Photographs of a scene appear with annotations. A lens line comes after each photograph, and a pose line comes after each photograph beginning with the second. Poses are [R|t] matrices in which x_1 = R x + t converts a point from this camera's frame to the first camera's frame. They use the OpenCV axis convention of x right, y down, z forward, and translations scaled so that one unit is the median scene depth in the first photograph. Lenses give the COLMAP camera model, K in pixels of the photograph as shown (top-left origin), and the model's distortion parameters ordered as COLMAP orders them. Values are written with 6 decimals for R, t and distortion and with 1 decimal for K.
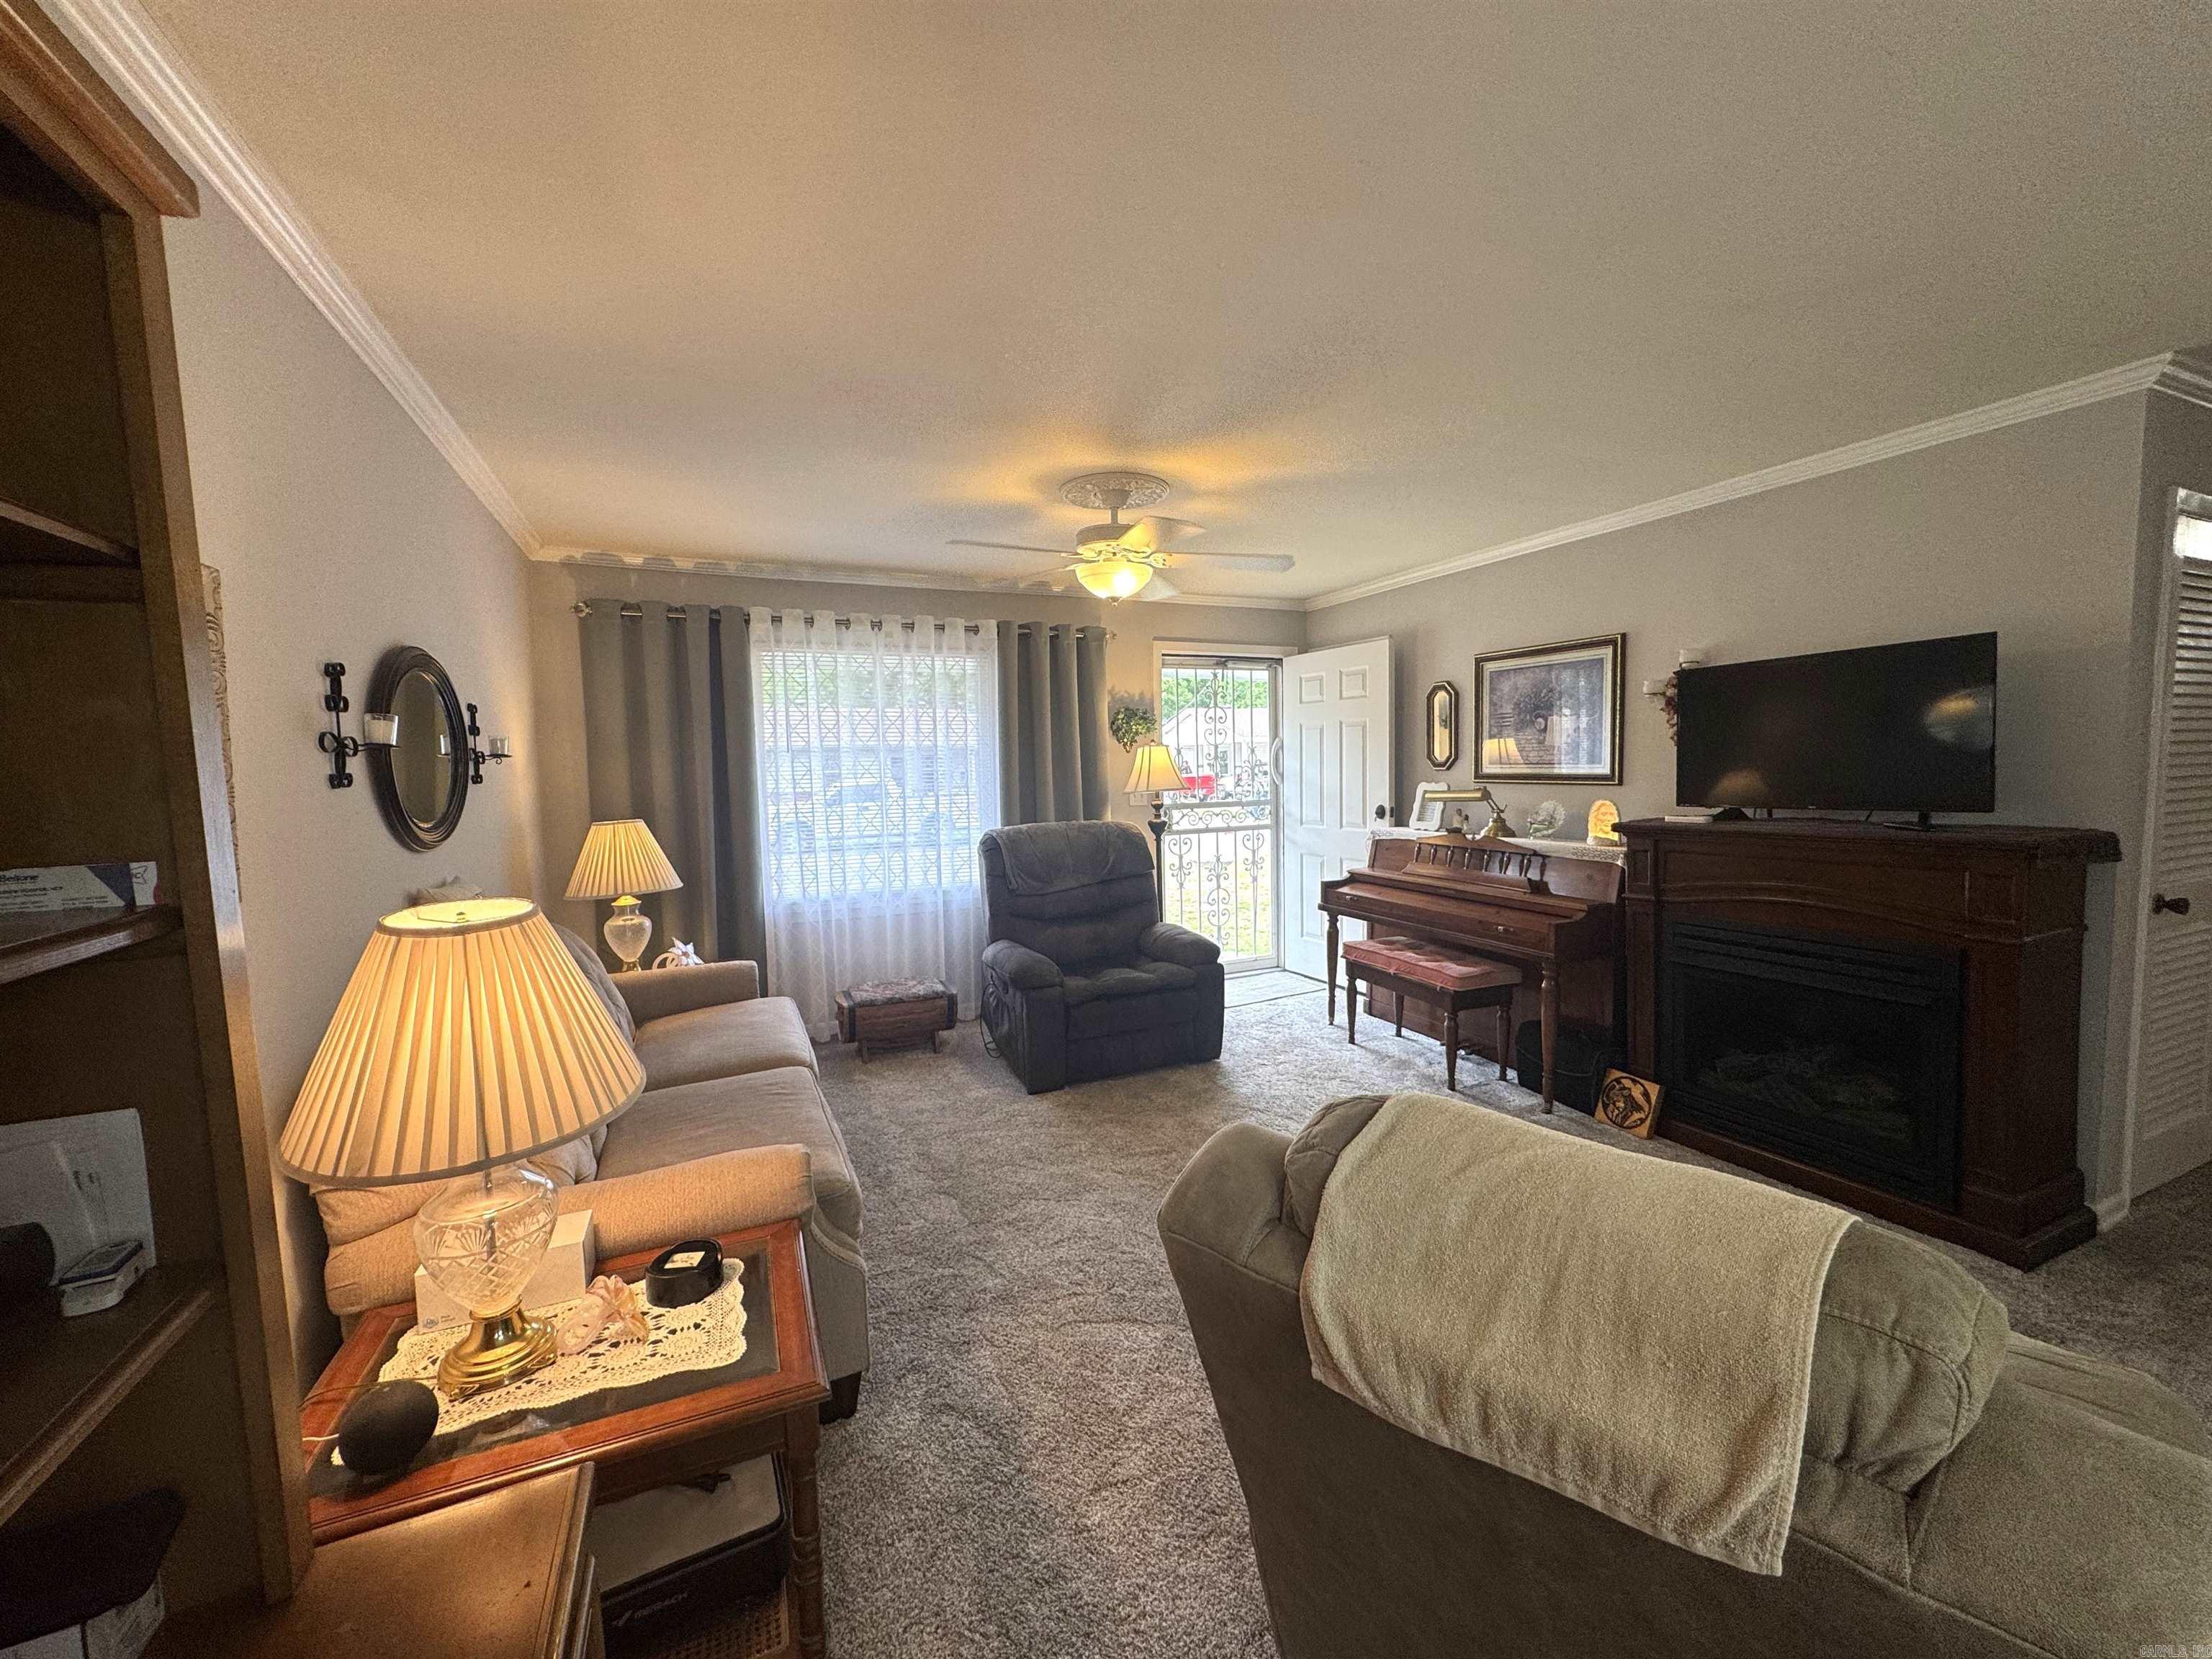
lens RADIAL K [[879.8, 0, 1106.2], [0, 879.8, 827.6], [0, 0, 1]] dist [-0.003830, 0.000630]
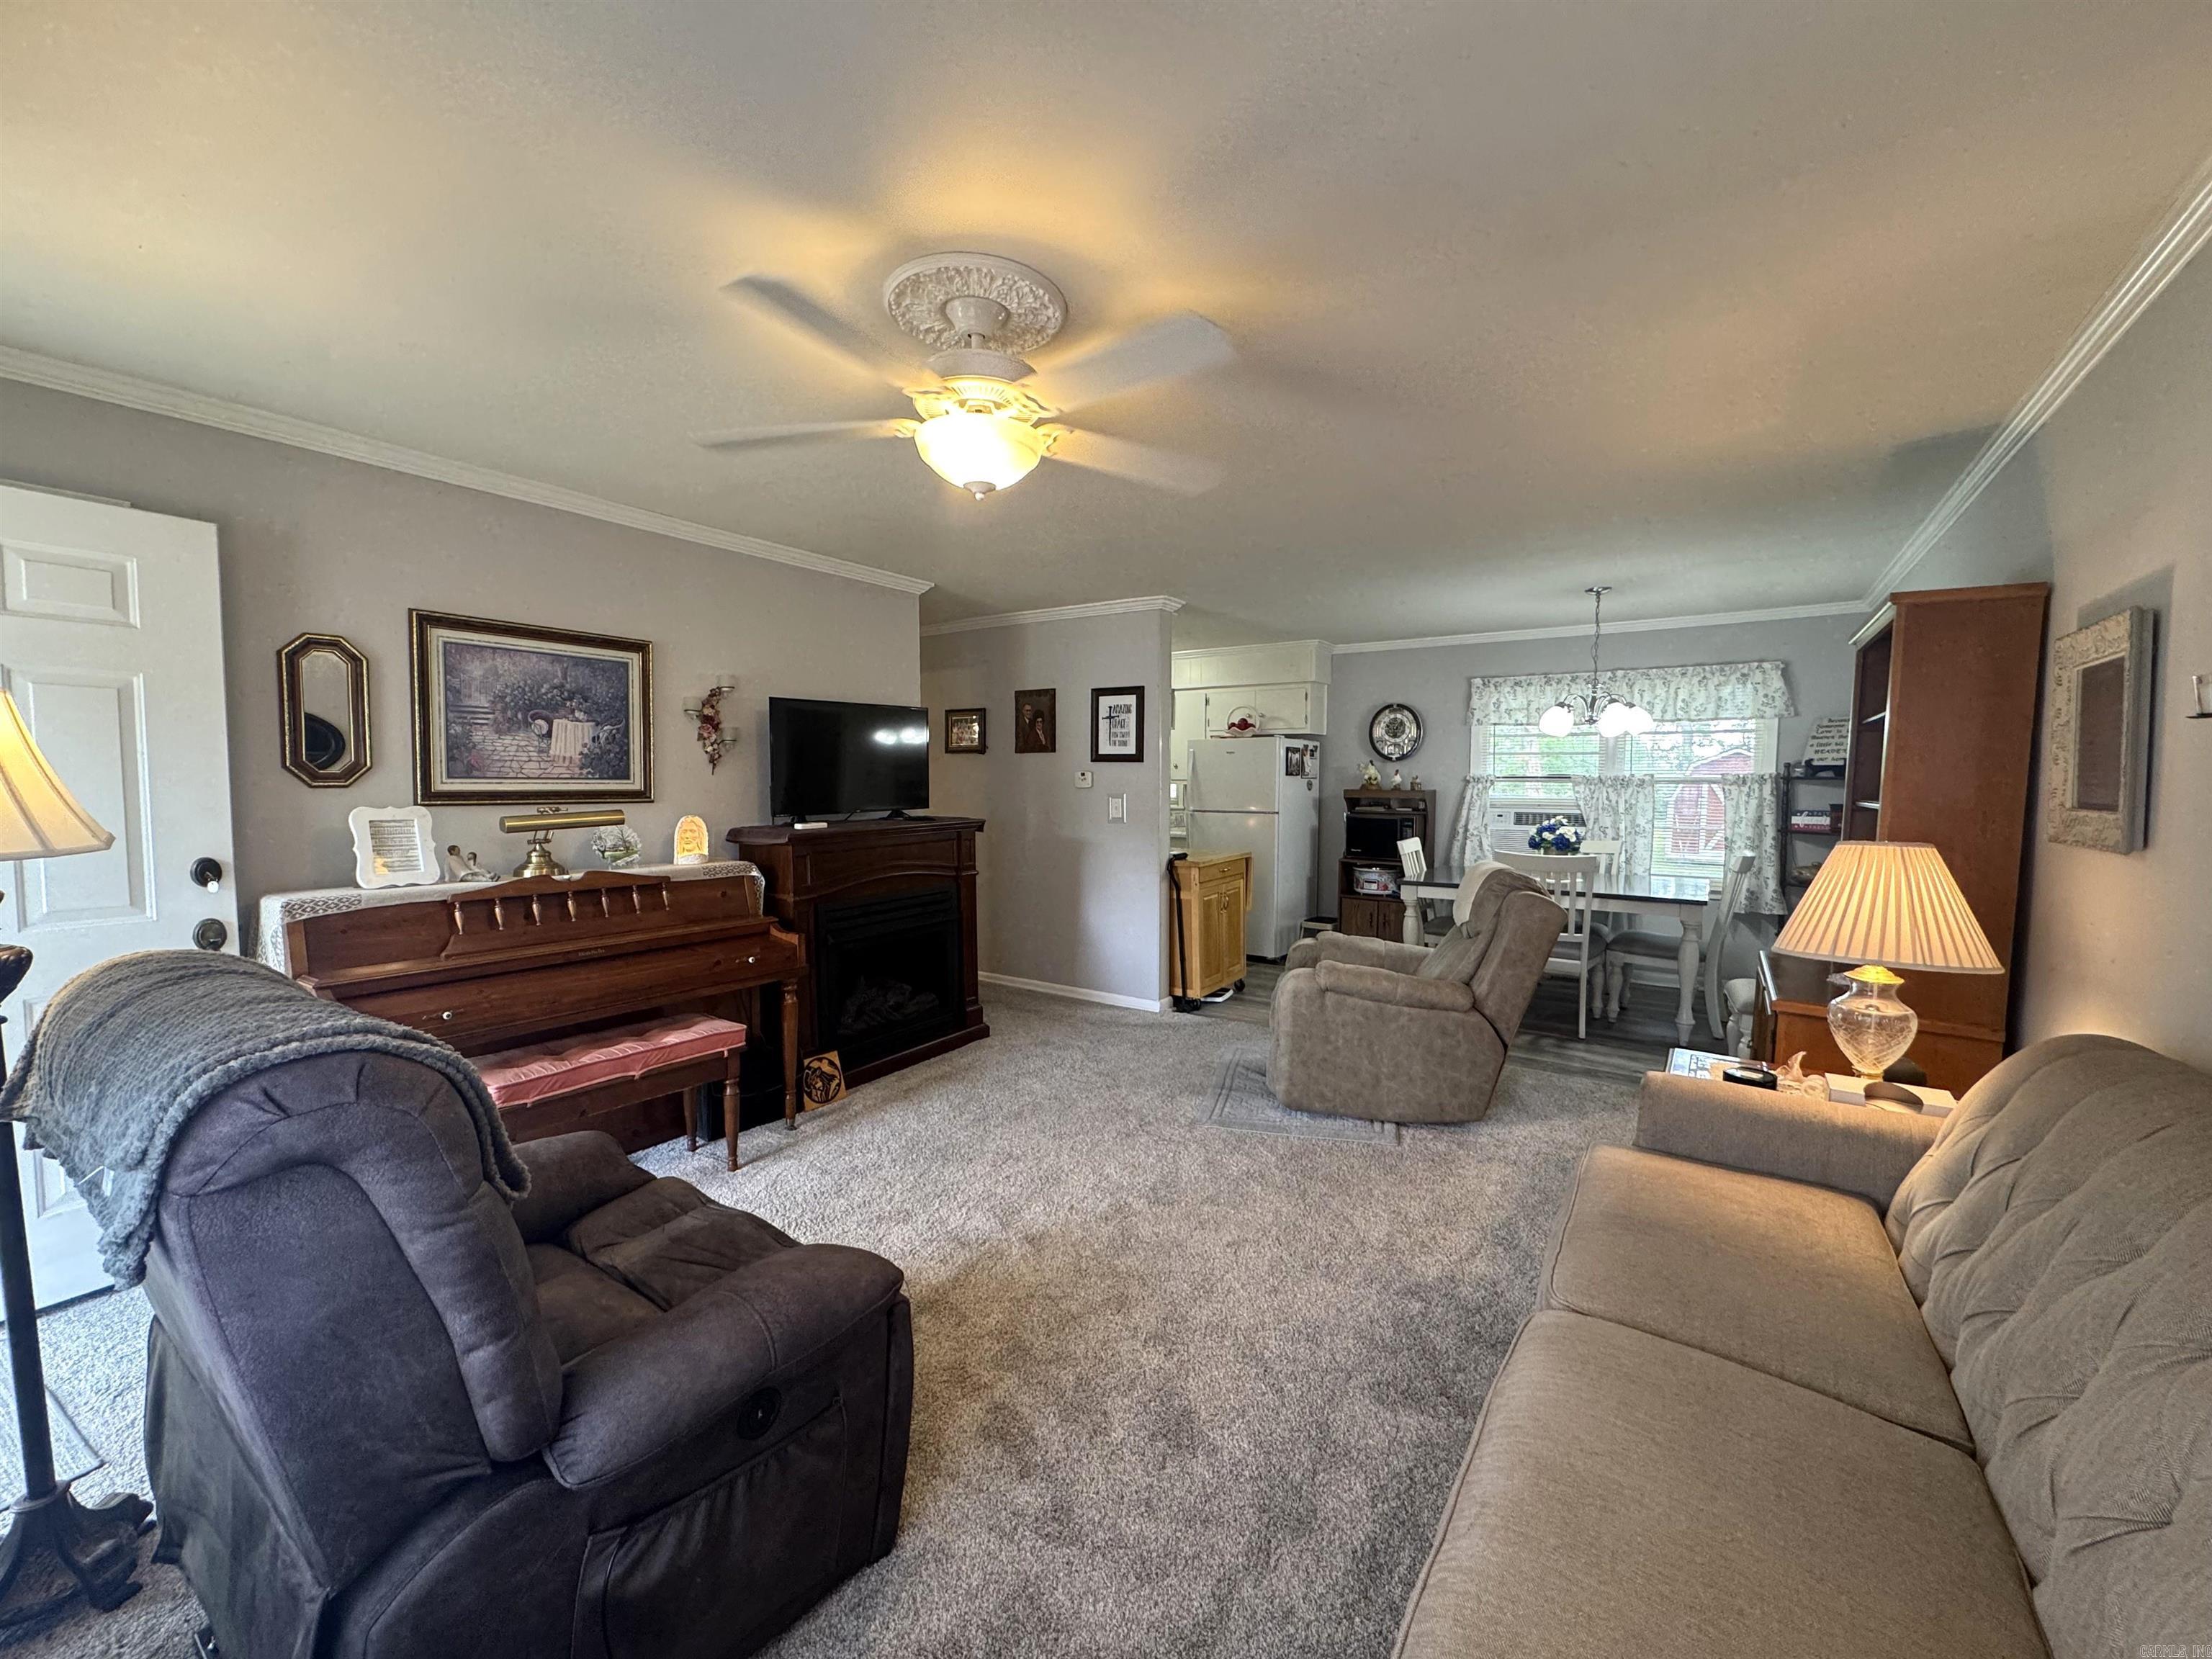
lens RADIAL K [[879.8, 0, 1106.2], [0, 879.8, 827.6], [0, 0, 1]] dist [-0.003830, 0.000630]
pose [[-0.517826, -0.029131, 0.854990, -0.410101], [0.069242, 0.994714, 0.075828, -0.050874], [-0.852679, 0.098467, -0.513071, 0.925411]]
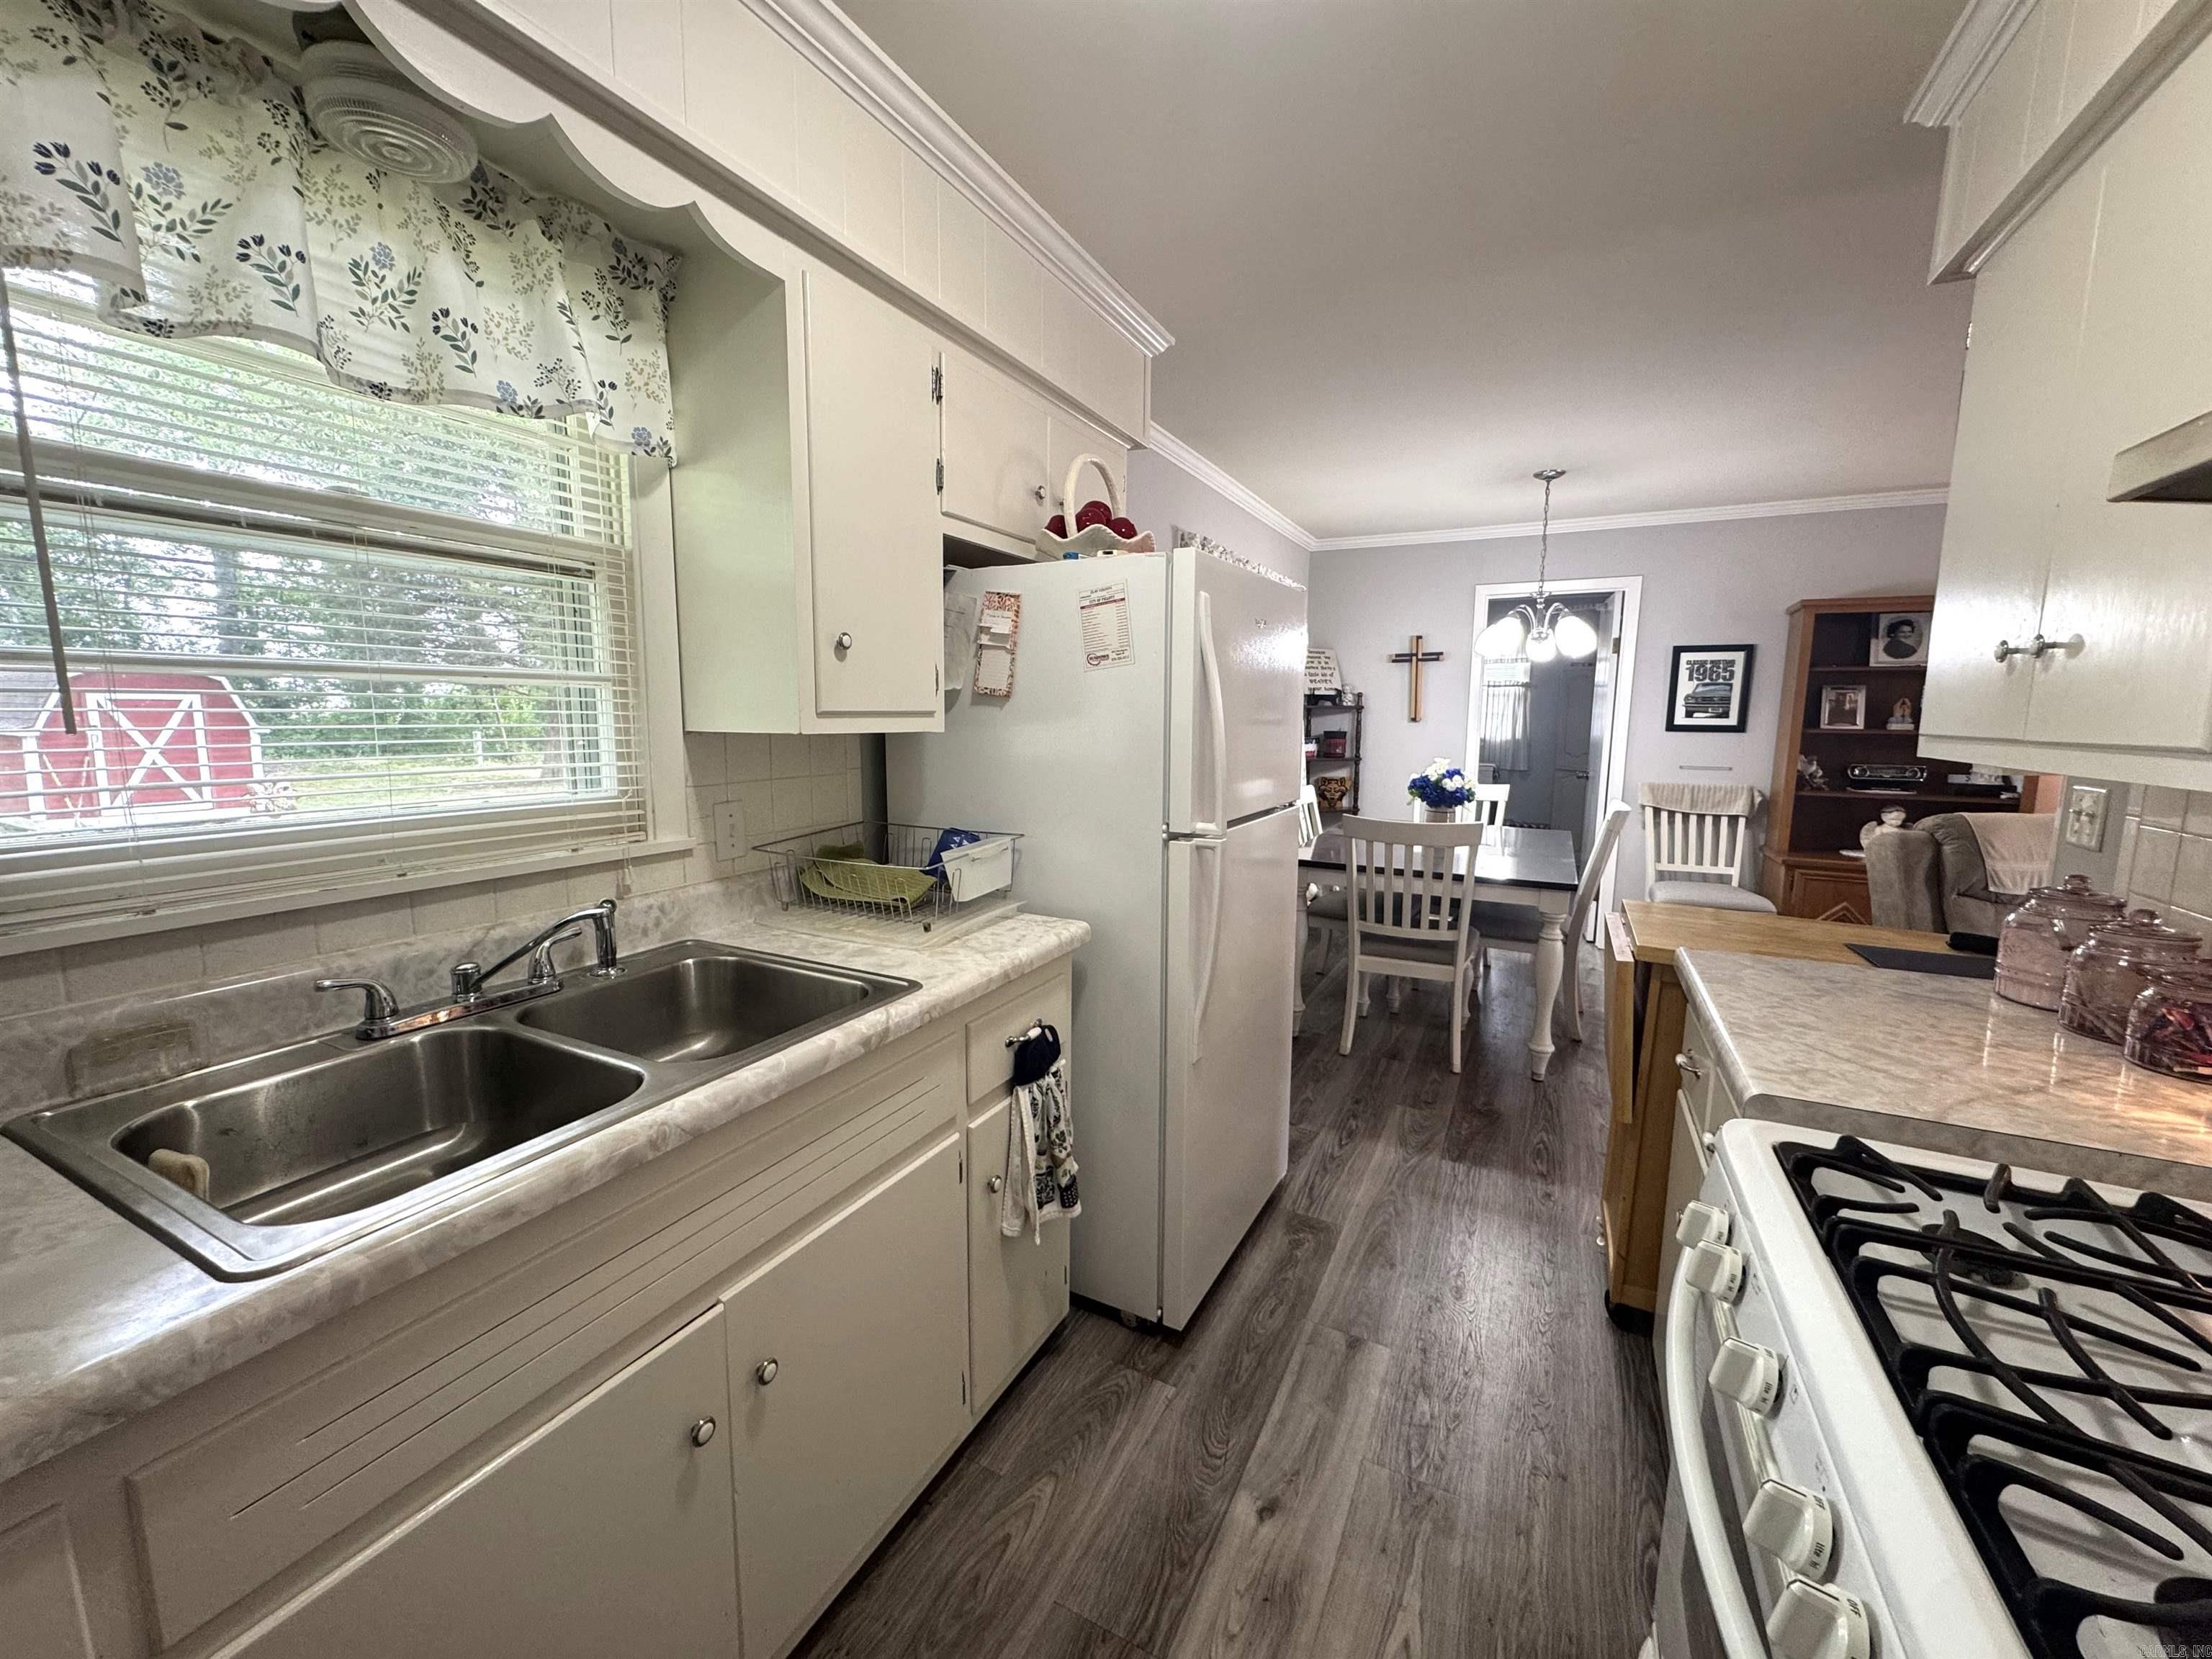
lens RADIAL K [[878.7, 0, 1105.6], [0, 878.7, 826.0], [0, 0, 1]] dist [-0.002337, 0.000447]
pose [[-0.780284, 0.097303, -0.617810, 1.131851], [-0.037412, 0.978793, 0.201407, -0.035216], [0.624305, 0.180269, -0.760096, 0.272105]]
